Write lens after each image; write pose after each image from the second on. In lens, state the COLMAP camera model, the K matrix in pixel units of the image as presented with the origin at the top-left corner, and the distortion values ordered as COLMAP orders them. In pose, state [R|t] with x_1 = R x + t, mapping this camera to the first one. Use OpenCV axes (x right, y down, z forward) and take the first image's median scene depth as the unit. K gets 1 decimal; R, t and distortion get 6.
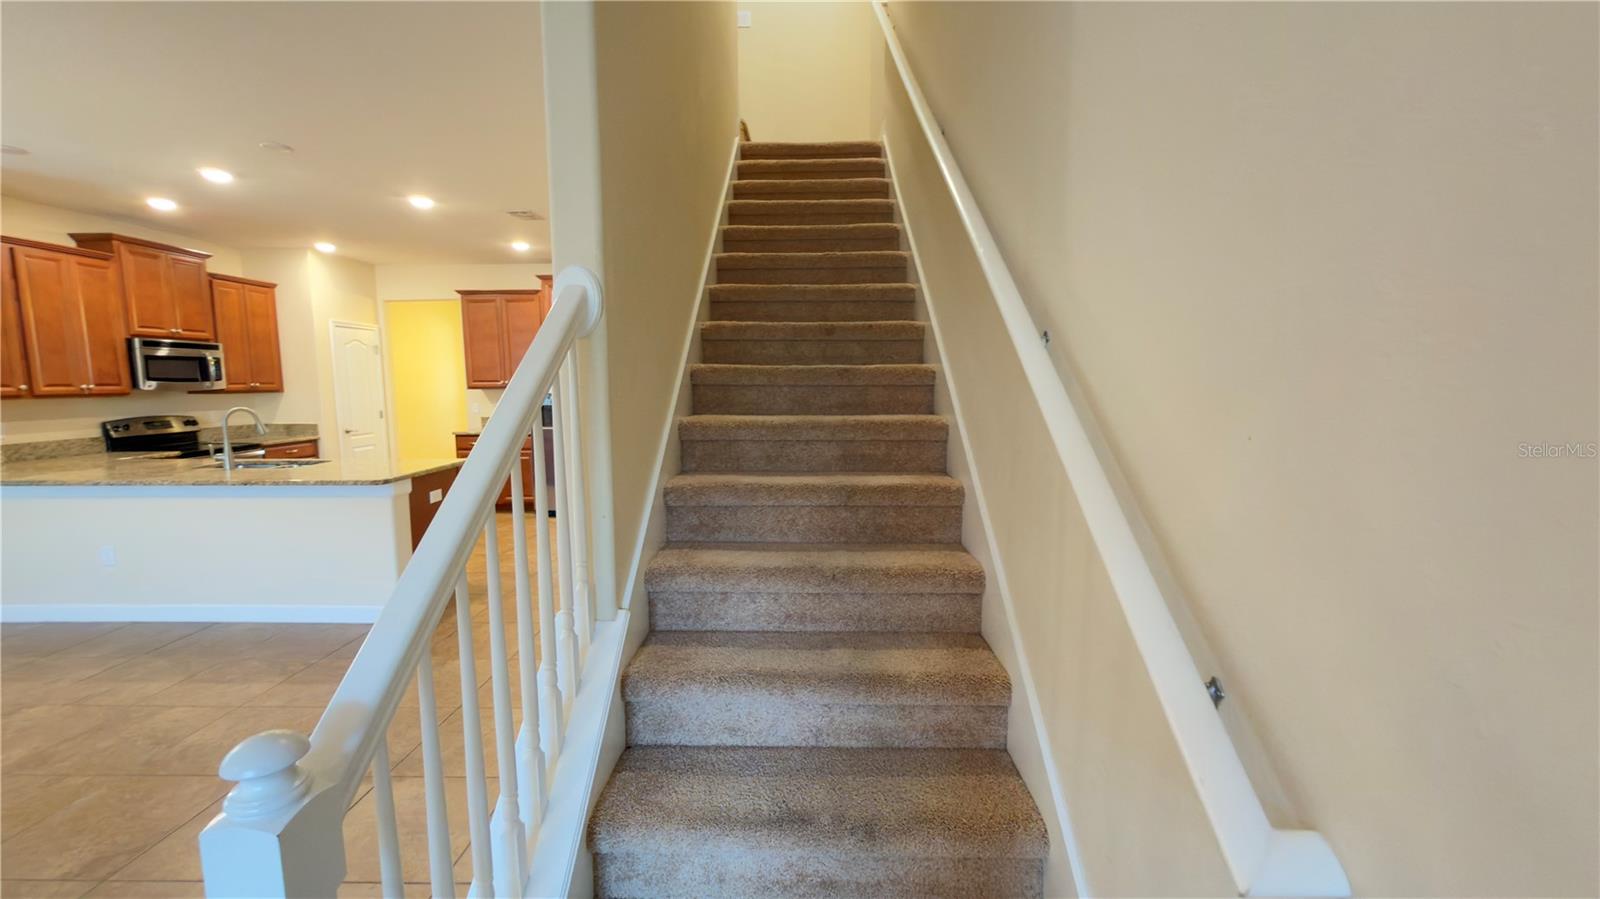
lens RADIAL K [[638.0, 0, 800.0], [0, 638.0, 449.5], [0, 0, 1]] dist [0.000953, -0.000482]
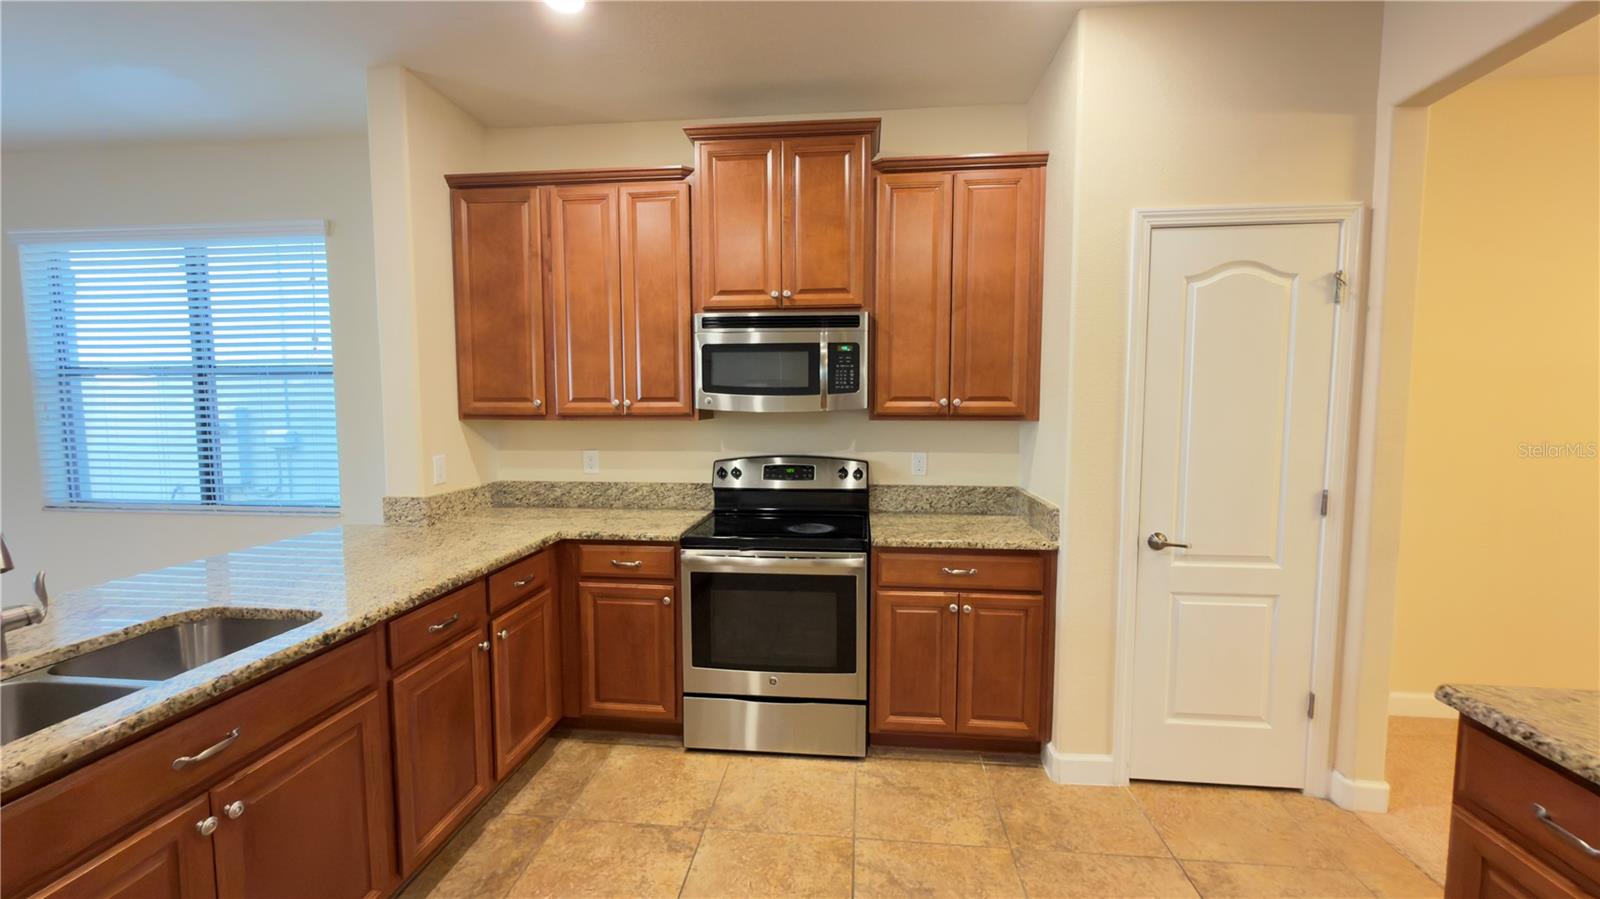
lens RADIAL K [[638.0, 0, 800.0], [0, 638.0, 449.5], [0, 0, 1]] dist [0.000953, -0.000482]
pose [[-0.084762, 0.081616, -0.993053, -0.462678], [-0.107708, 0.990049, 0.090563, -0.110557], [0.990563, 0.114636, -0.075128, 1.059812]]
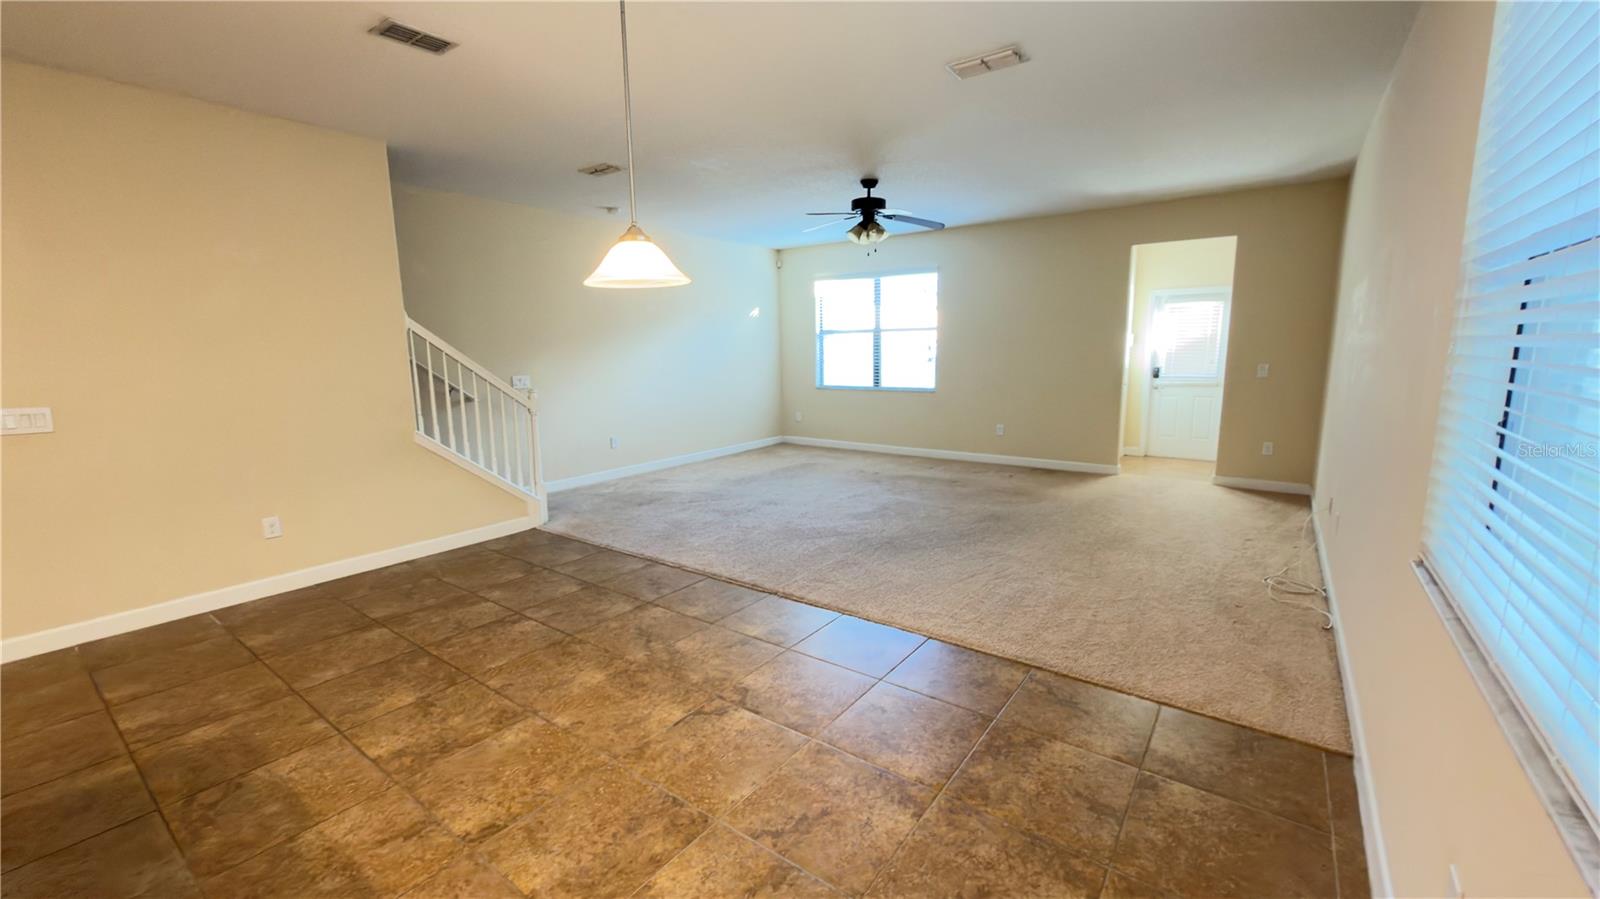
lens RADIAL K [[638.0, 0, 800.0], [0, 638.0, 449.5], [0, 0, 1]] dist [0.000953, -0.000482]
pose [[-0.813235, -0.075672, 0.576995, -0.976500], [0.083094, 0.966250, 0.243837, -0.060678], [-0.575973, 0.246242, -0.779500, 0.648439]]
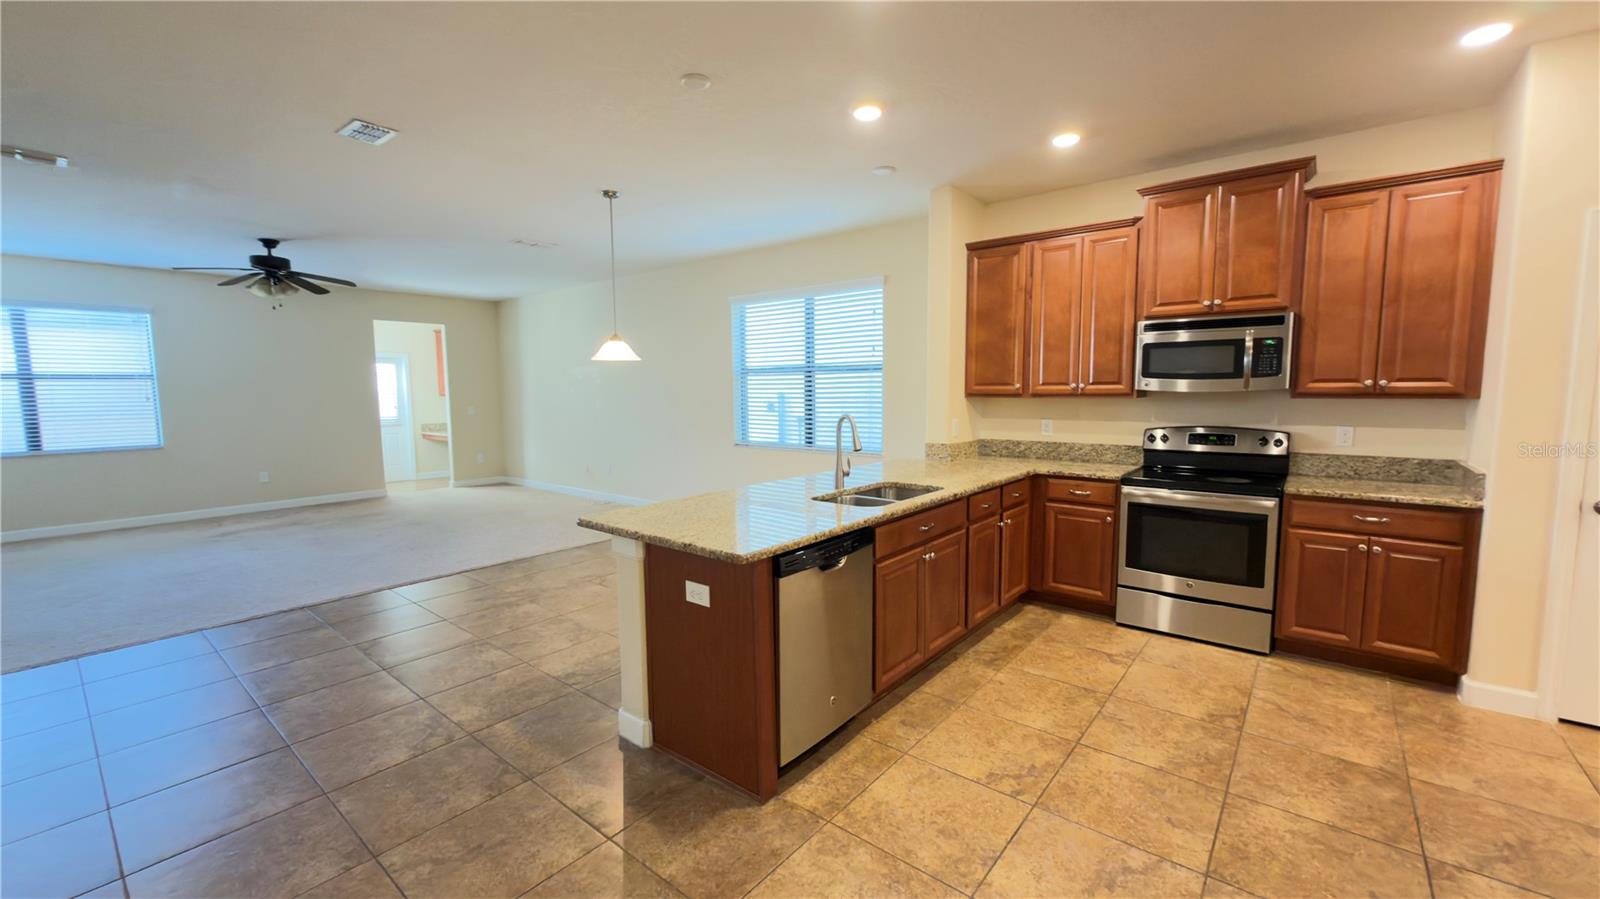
lens RADIAL K [[638.0, 0, 800.0], [0, 638.0, 449.5], [0, 0, 1]] dist [0.000953, -0.000482]
pose [[-0.622542, 0.087578, -0.777671, -0.169220], [-0.073090, 0.982868, 0.169197, -0.115124], [0.779166, 0.162172, -0.605475, 1.086300]]
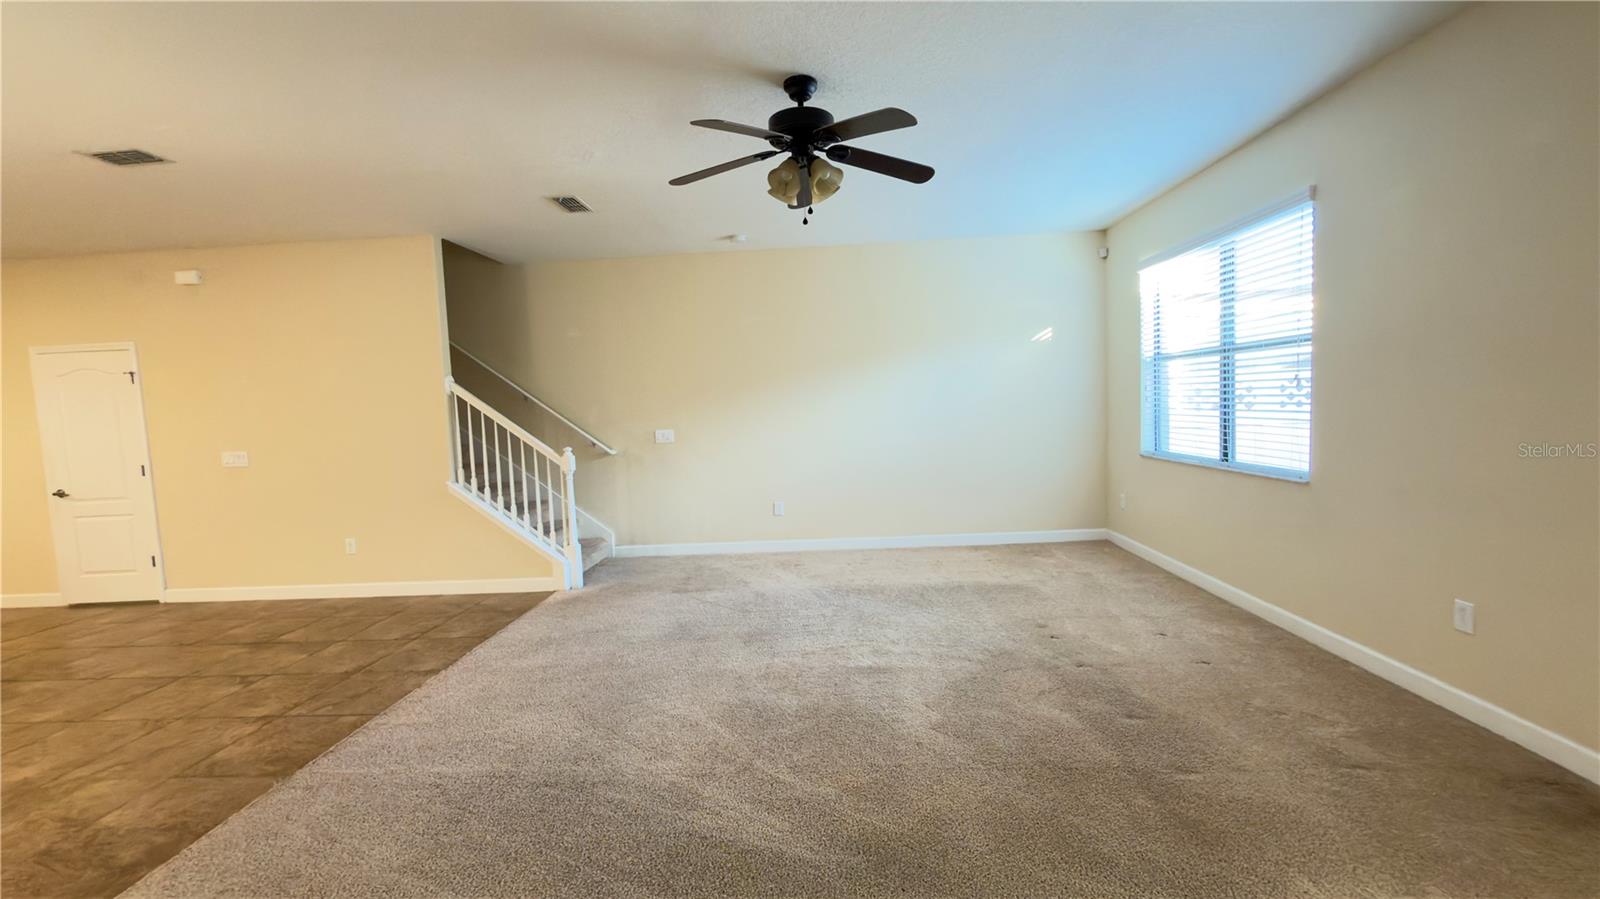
lens RADIAL K [[638.0, 0, 800.0], [0, 638.0, 449.5], [0, 0, 1]] dist [0.000953, -0.000482]
pose [[0.031641, -0.069676, 0.997068, -1.002818], [0.153036, 0.986142, 0.064056, 0.046688], [-0.987714, 0.150561, 0.041865, -0.253179]]
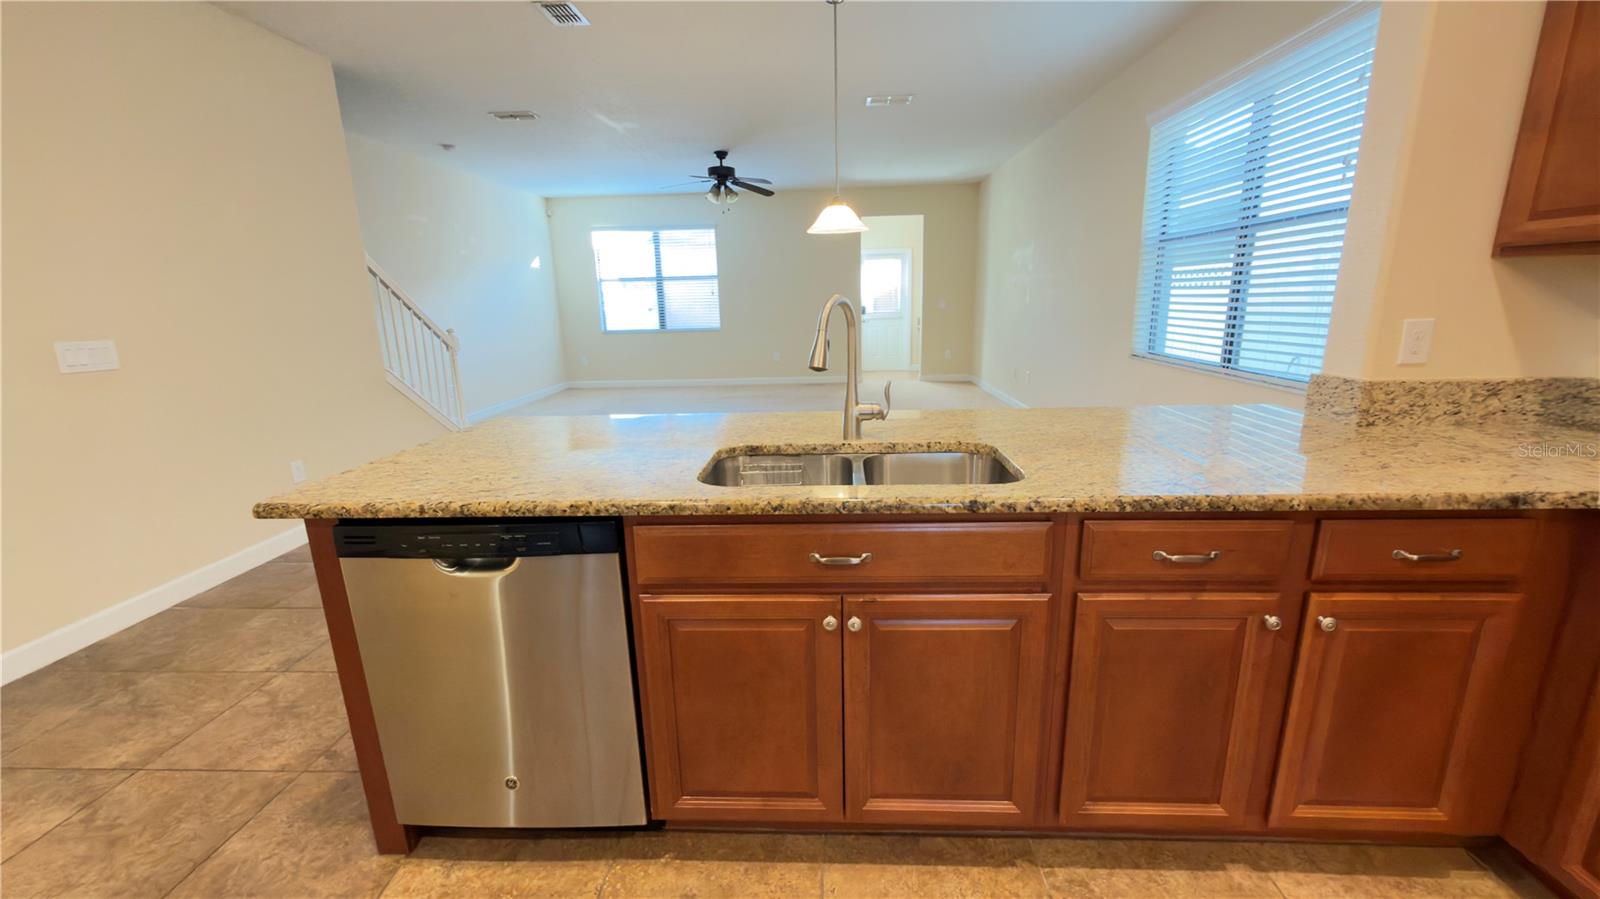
lens RADIAL K [[638.0, 0, 800.0], [0, 638.0, 449.5], [0, 0, 1]] dist [0.000953, -0.000482]
pose [[-0.998997, 0.022824, 0.038524, -0.654230], [0.034517, 0.940573, 0.337832, -0.083861], [-0.028524, 0.338823, -0.940418, 1.061283]]
